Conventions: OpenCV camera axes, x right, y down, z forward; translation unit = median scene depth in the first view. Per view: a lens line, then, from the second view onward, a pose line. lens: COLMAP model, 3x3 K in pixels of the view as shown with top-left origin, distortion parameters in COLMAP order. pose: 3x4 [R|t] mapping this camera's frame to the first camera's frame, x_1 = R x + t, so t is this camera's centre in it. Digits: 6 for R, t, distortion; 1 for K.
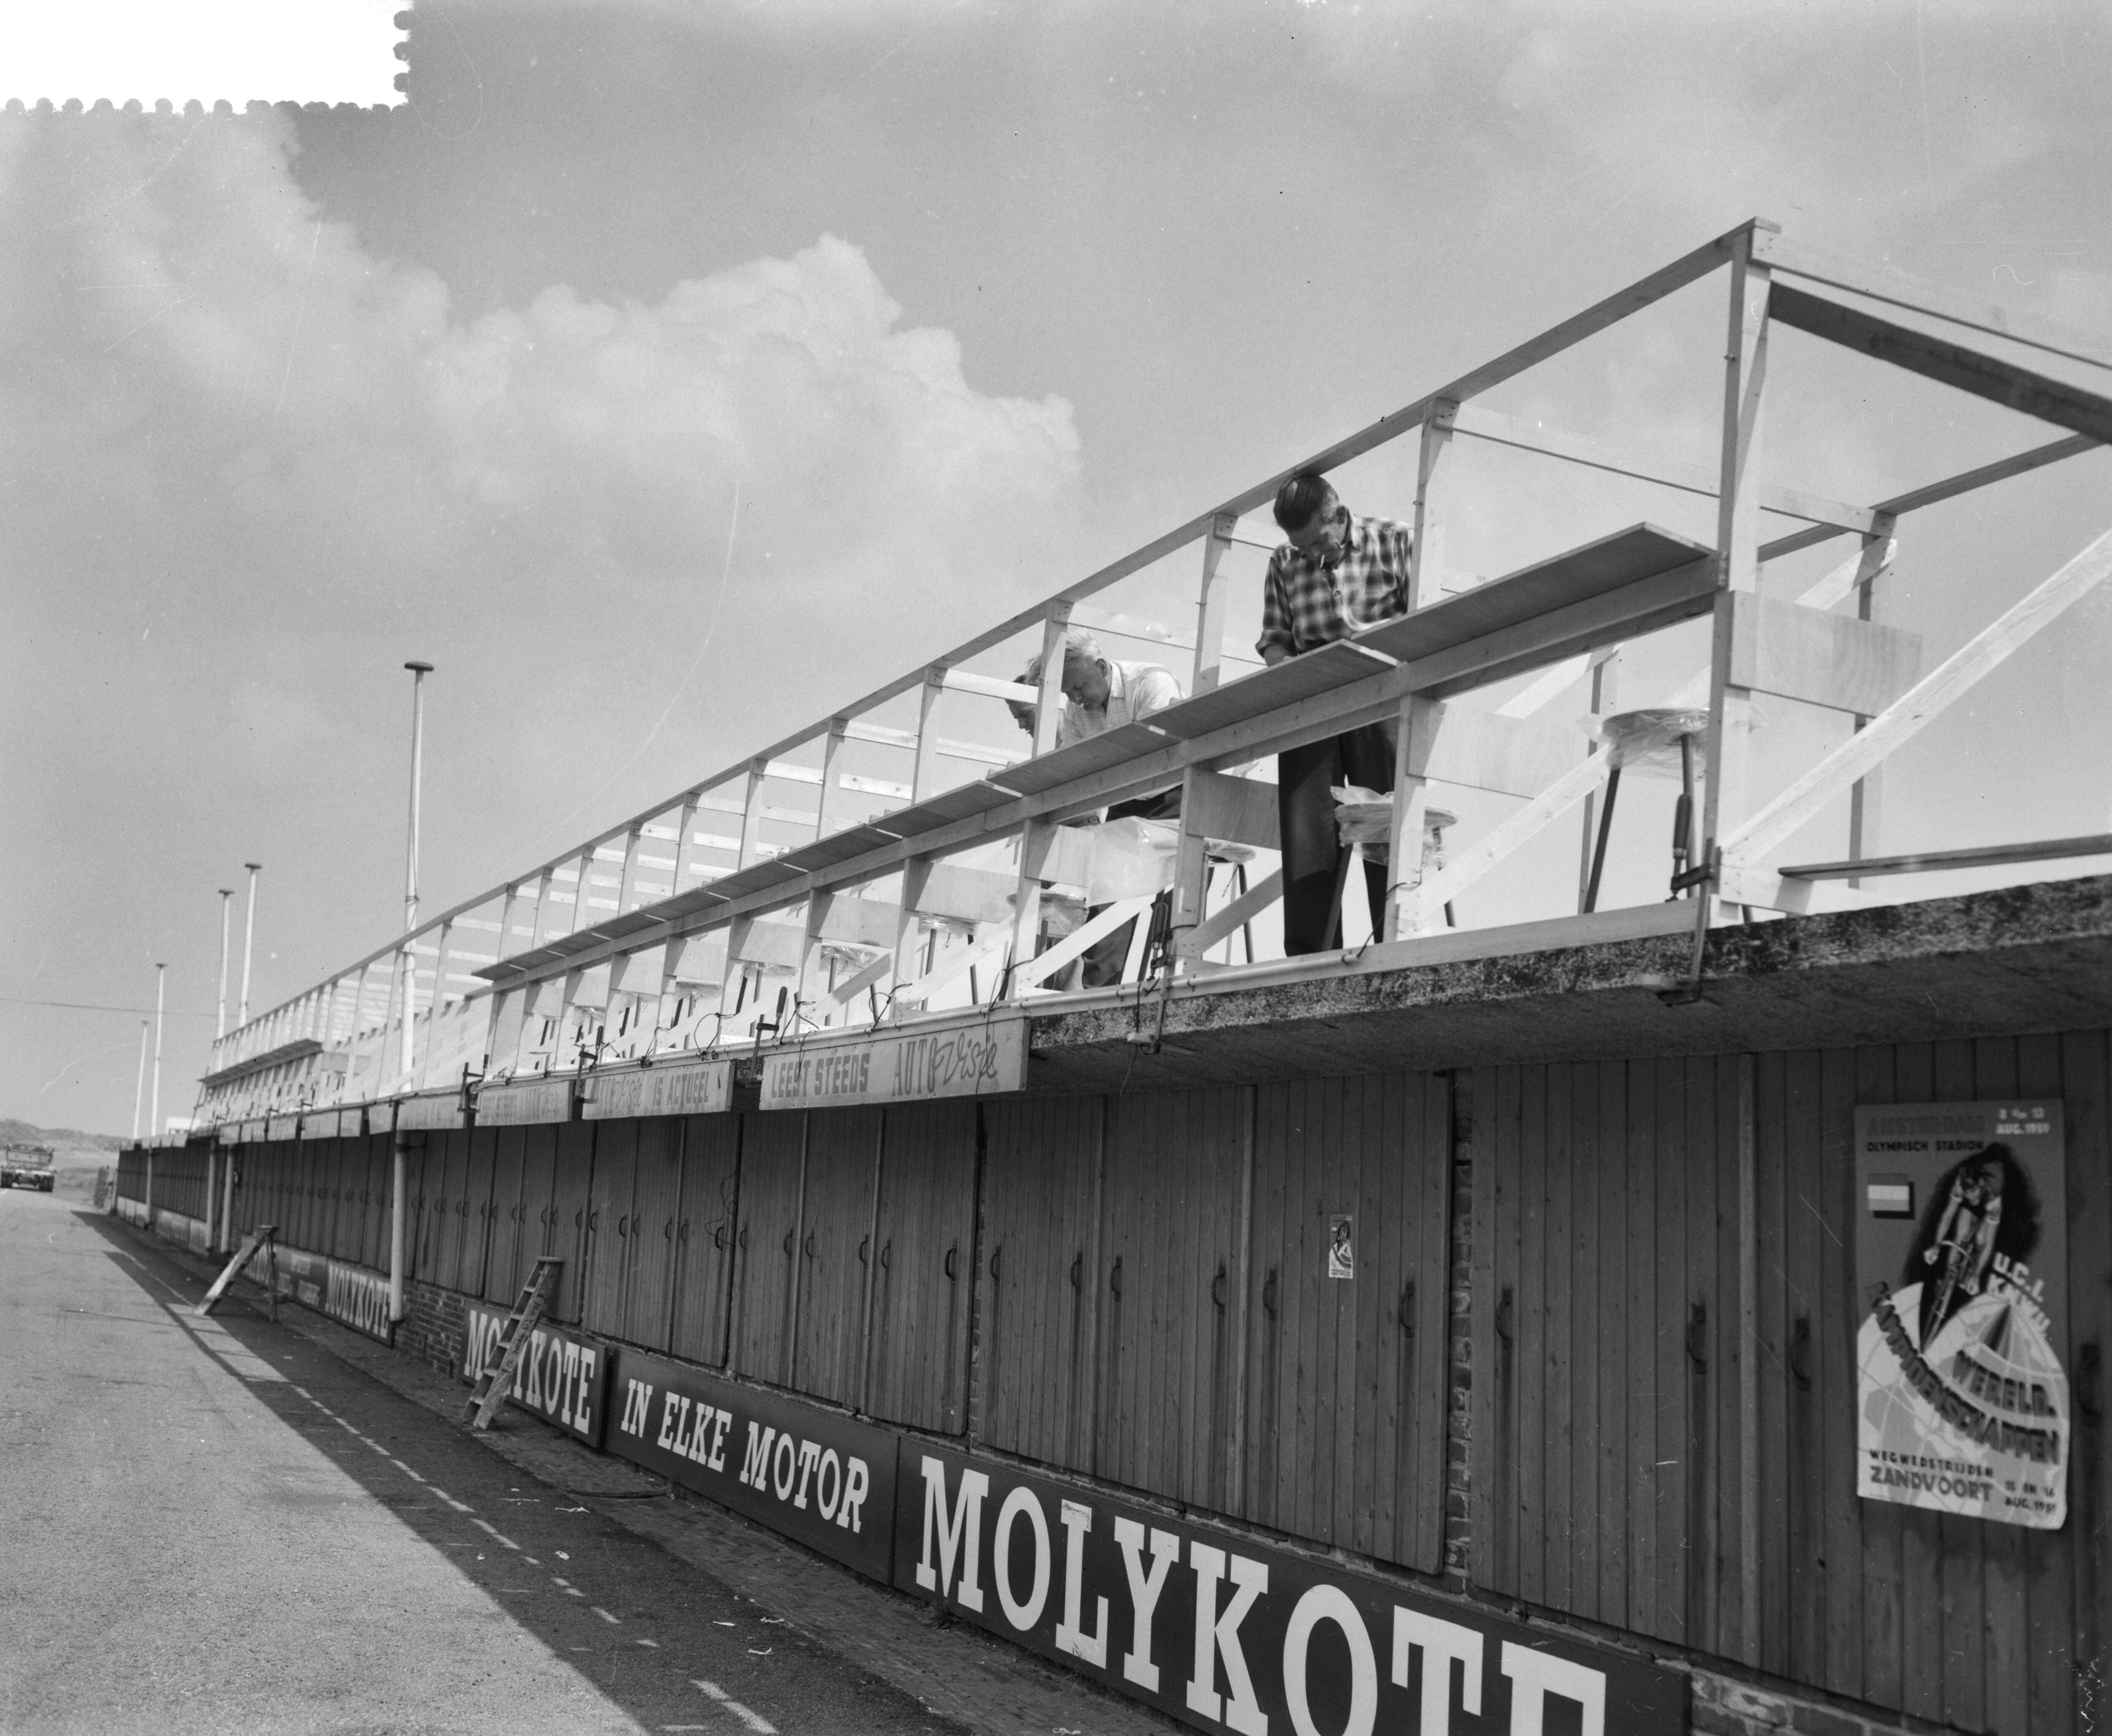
lens RADIAL K [[2165.6, 0, 1056.0], [0, 2165.6, 868.0], [0, 0, 1]] dist [0.004975, -0.001899]
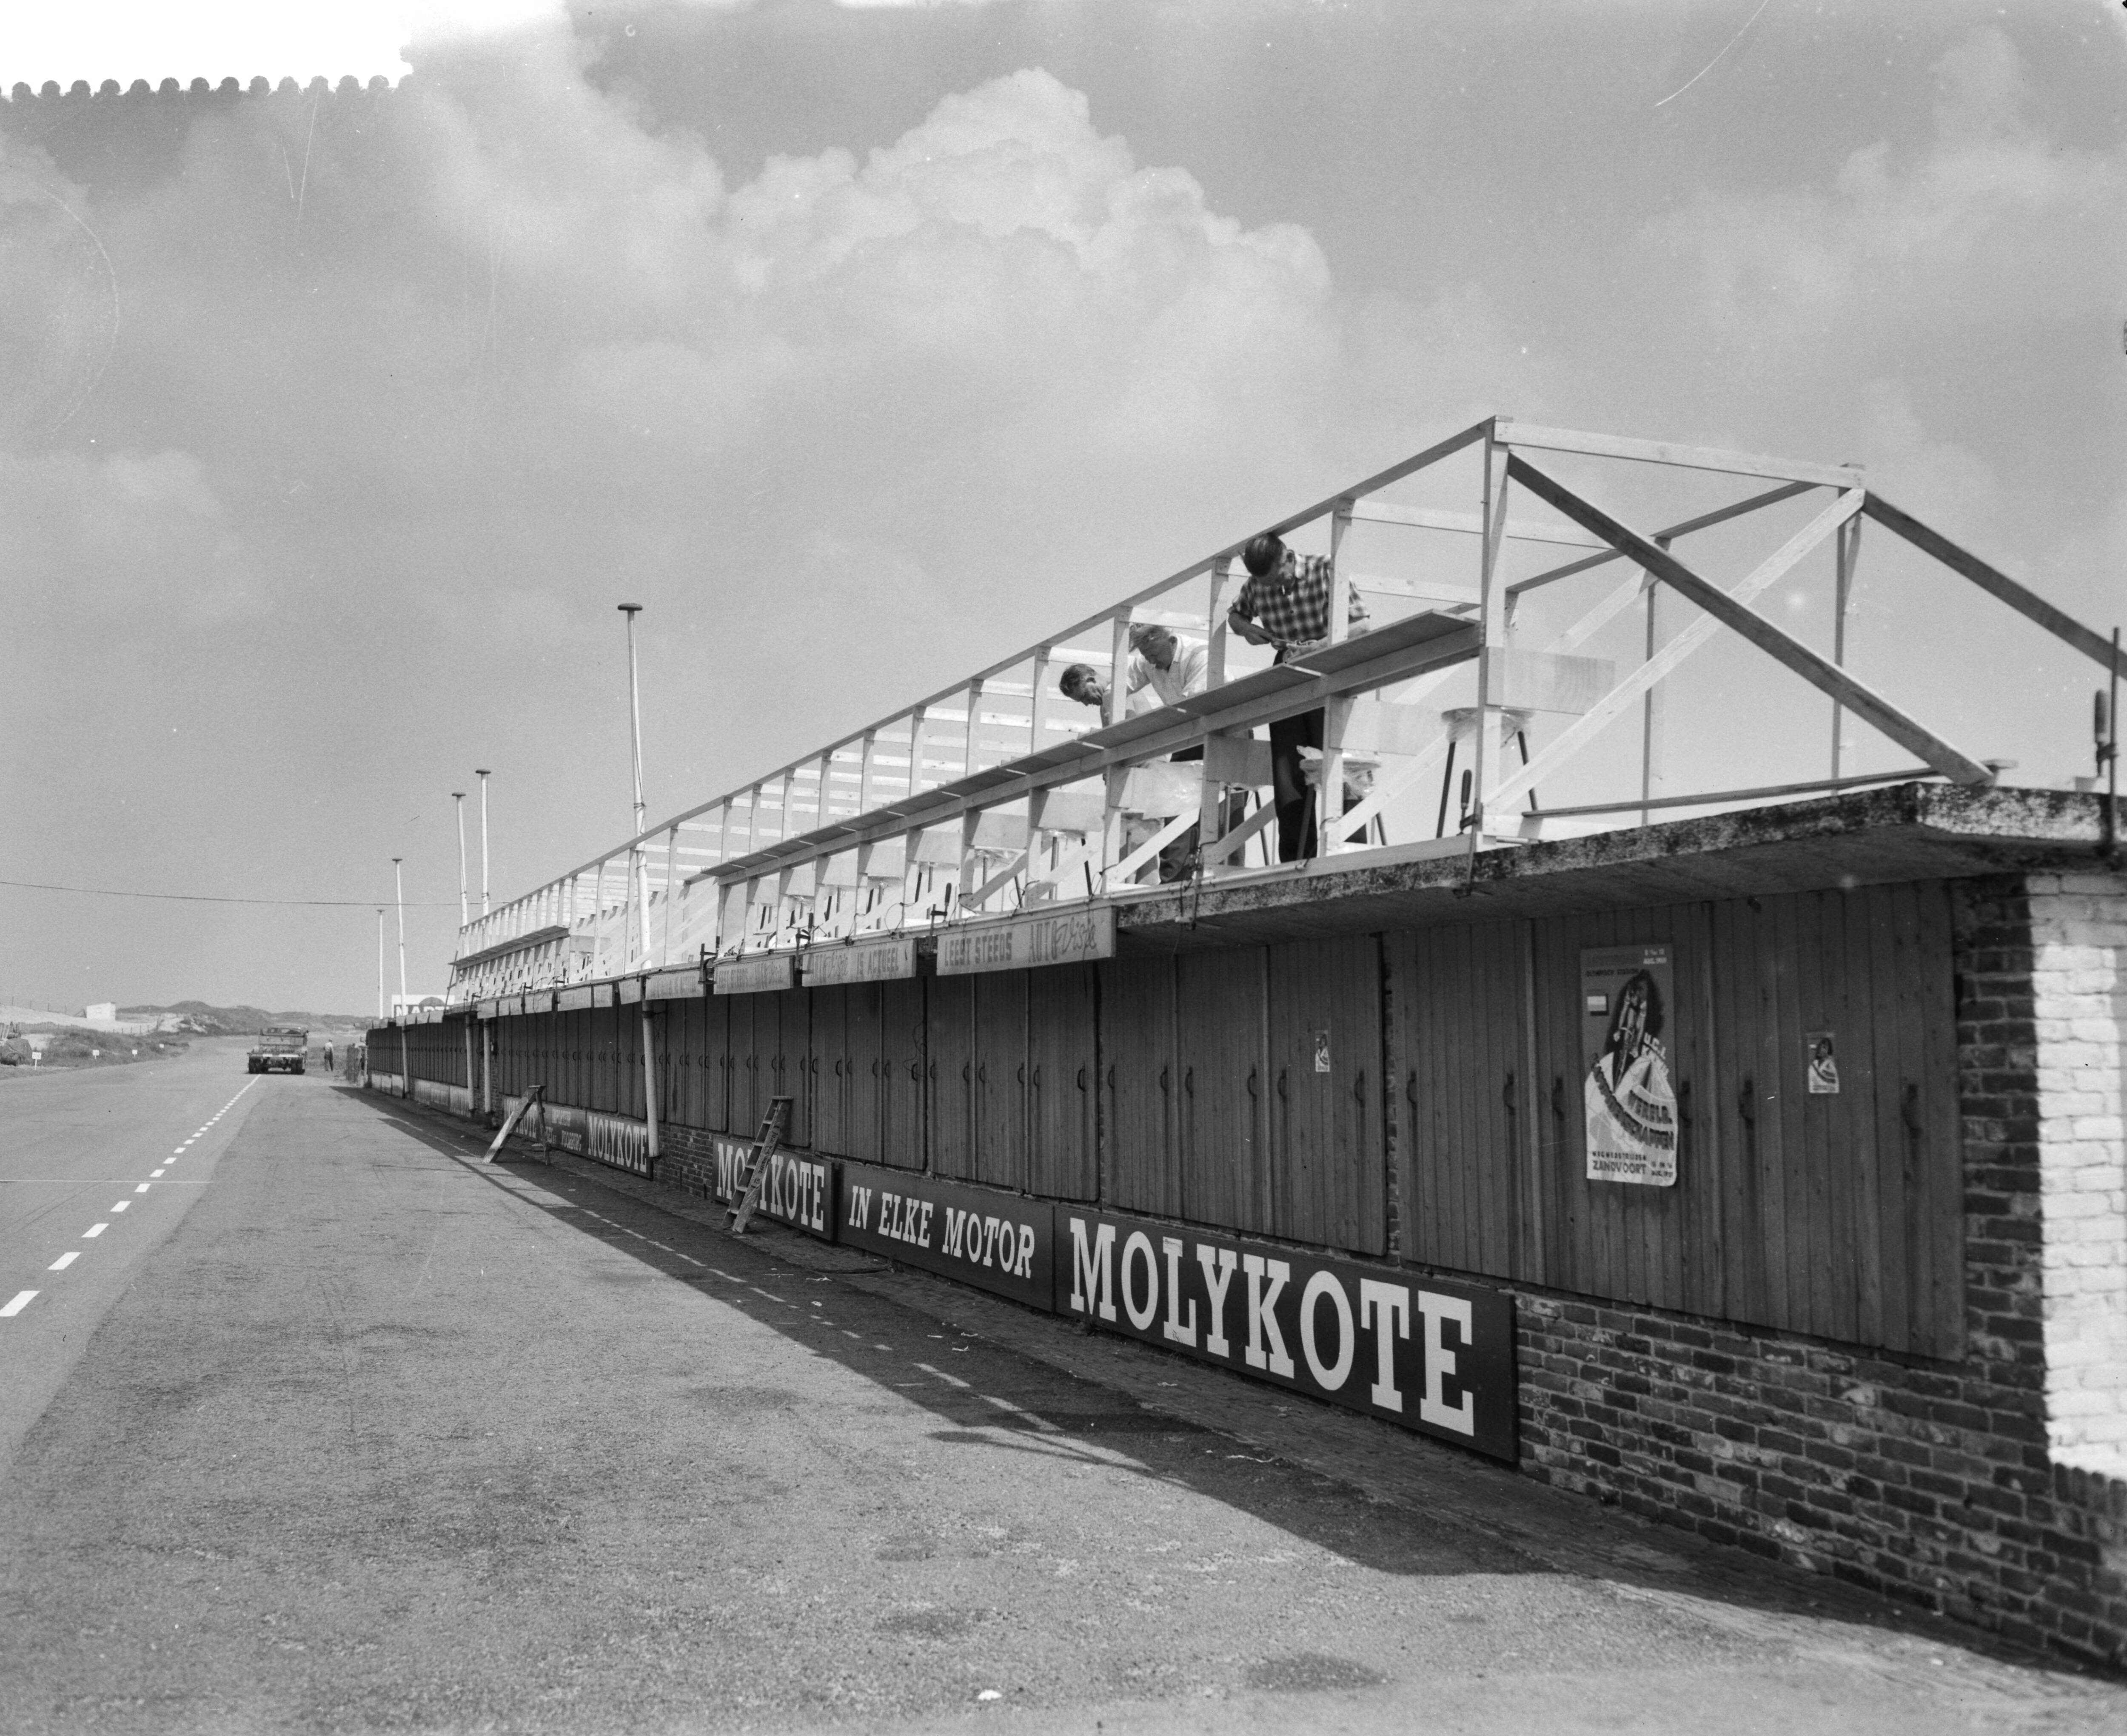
lens RADIAL K [[2181.0, 0, 1063.5], [0, 2181.0, 868.0], [0, 0, 1]] dist [0.004975, -0.001899]
pose [[0.995101, -0.057433, -0.080464, 0.065956], [0.063378, 0.995288, 0.073386, -0.059831], [0.075870, -0.078126, 0.994052, -0.409419]]
